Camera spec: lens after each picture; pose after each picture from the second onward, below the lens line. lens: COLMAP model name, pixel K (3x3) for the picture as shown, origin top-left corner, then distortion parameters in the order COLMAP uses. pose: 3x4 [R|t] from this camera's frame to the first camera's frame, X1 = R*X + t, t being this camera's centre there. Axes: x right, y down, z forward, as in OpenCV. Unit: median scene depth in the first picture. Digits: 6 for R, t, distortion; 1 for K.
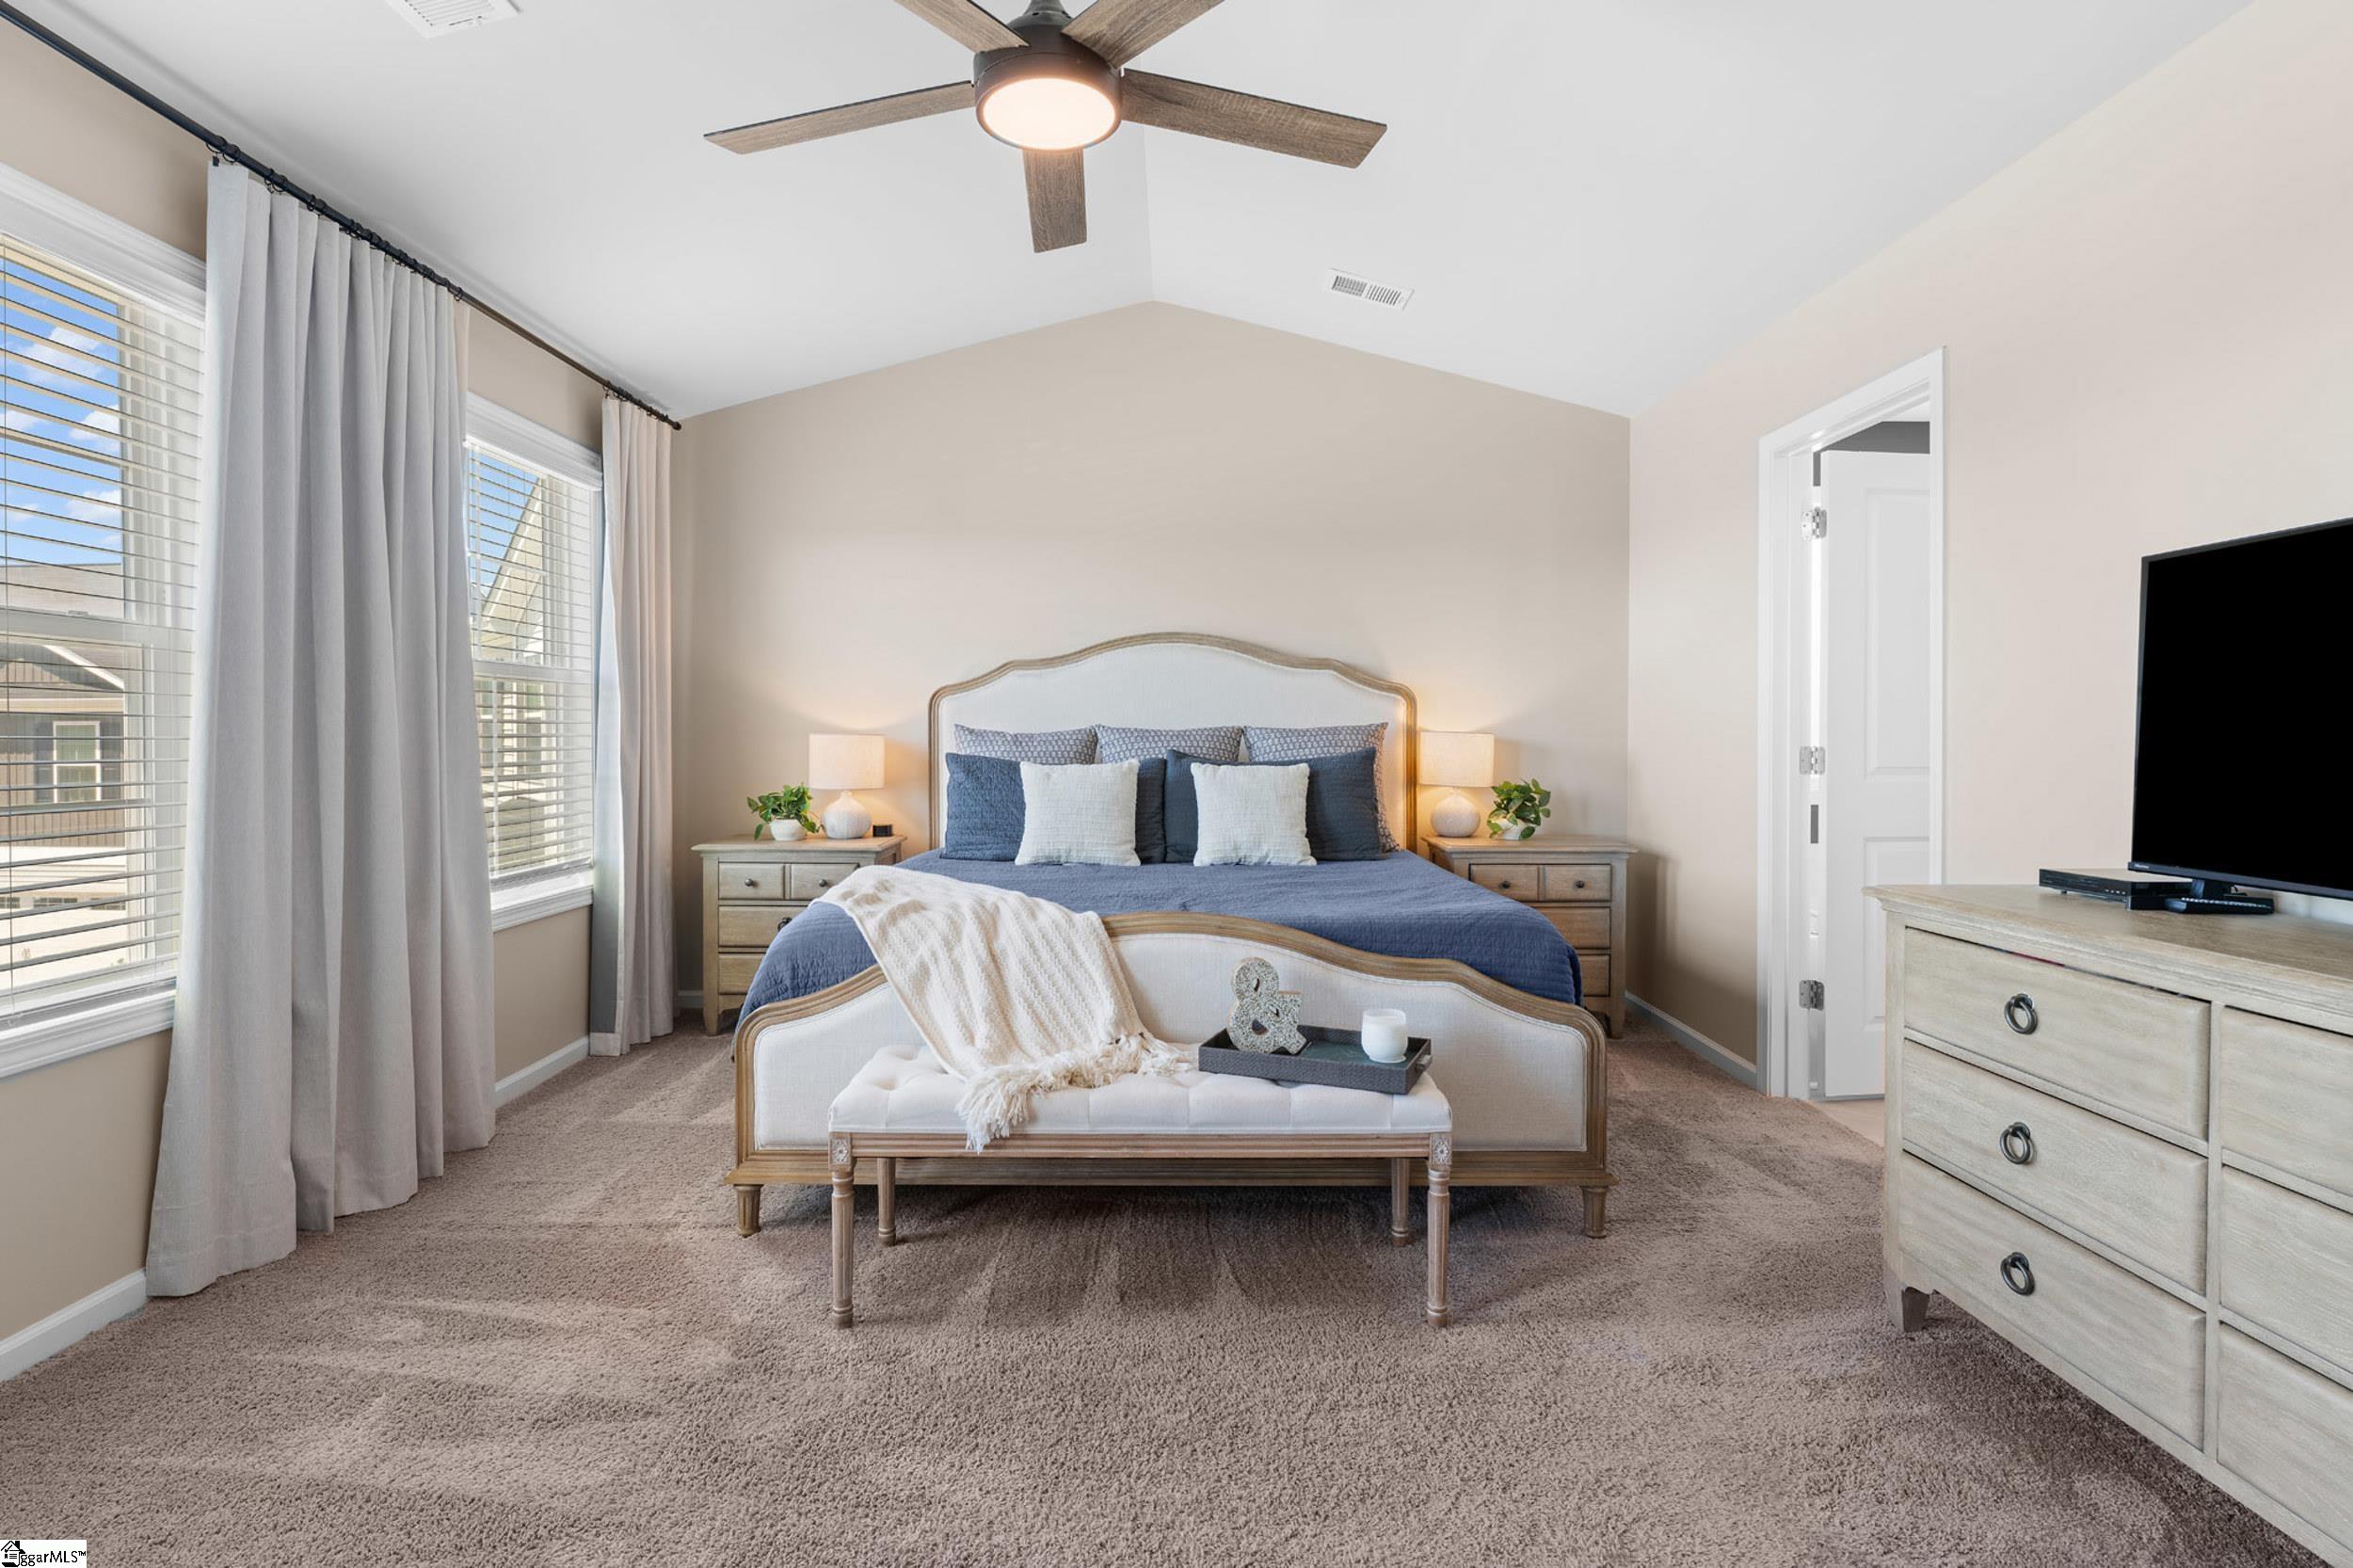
lens RADIAL K [[1155.3, 0, 1177.1], [0, 1155.3, 737.1], [0, 0, 1]] dist [0.000035, -0.000003]
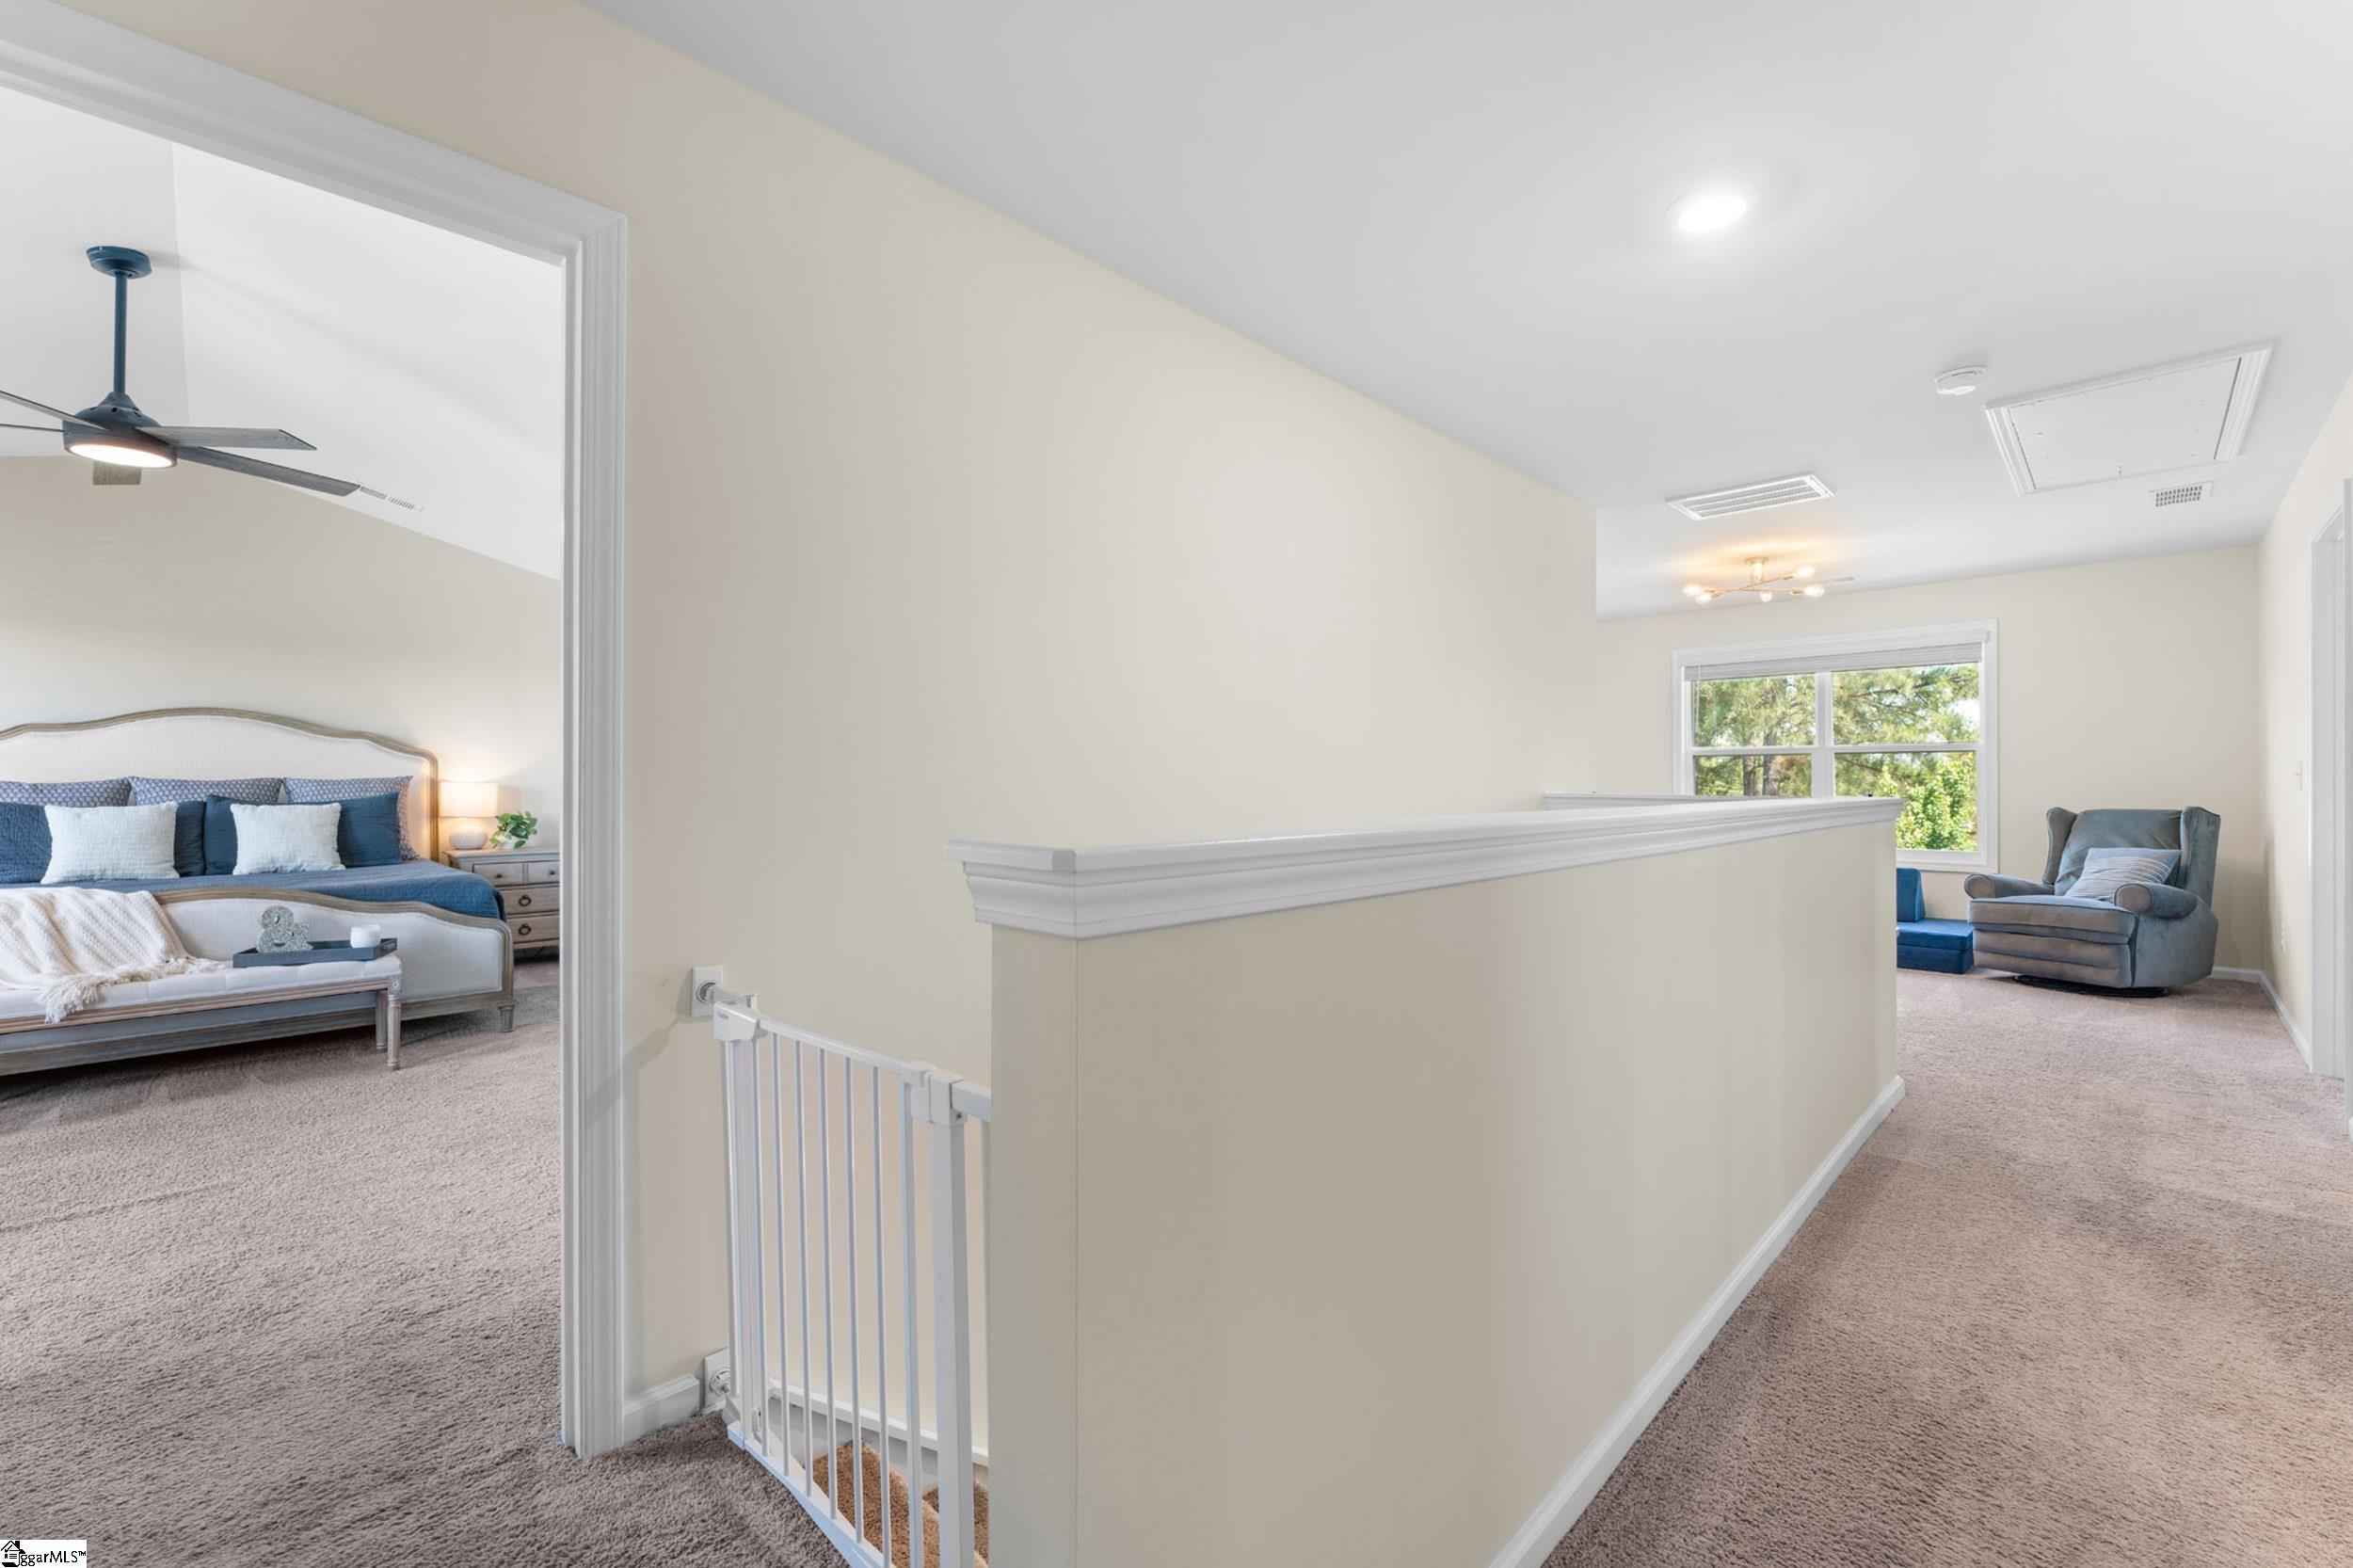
lens RADIAL K [[951.6, 0, 1166.8], [0, 951.6, 780.3], [0, 0, 1]] dist [-0.001802, -0.000398]
pose [[0.707212, 0.001065, 0.707001, 0.000917], [0.003074, 0.999985, -0.004582, 0.002386], [-0.706995, 0.005414, 0.707198, -0.656033]]
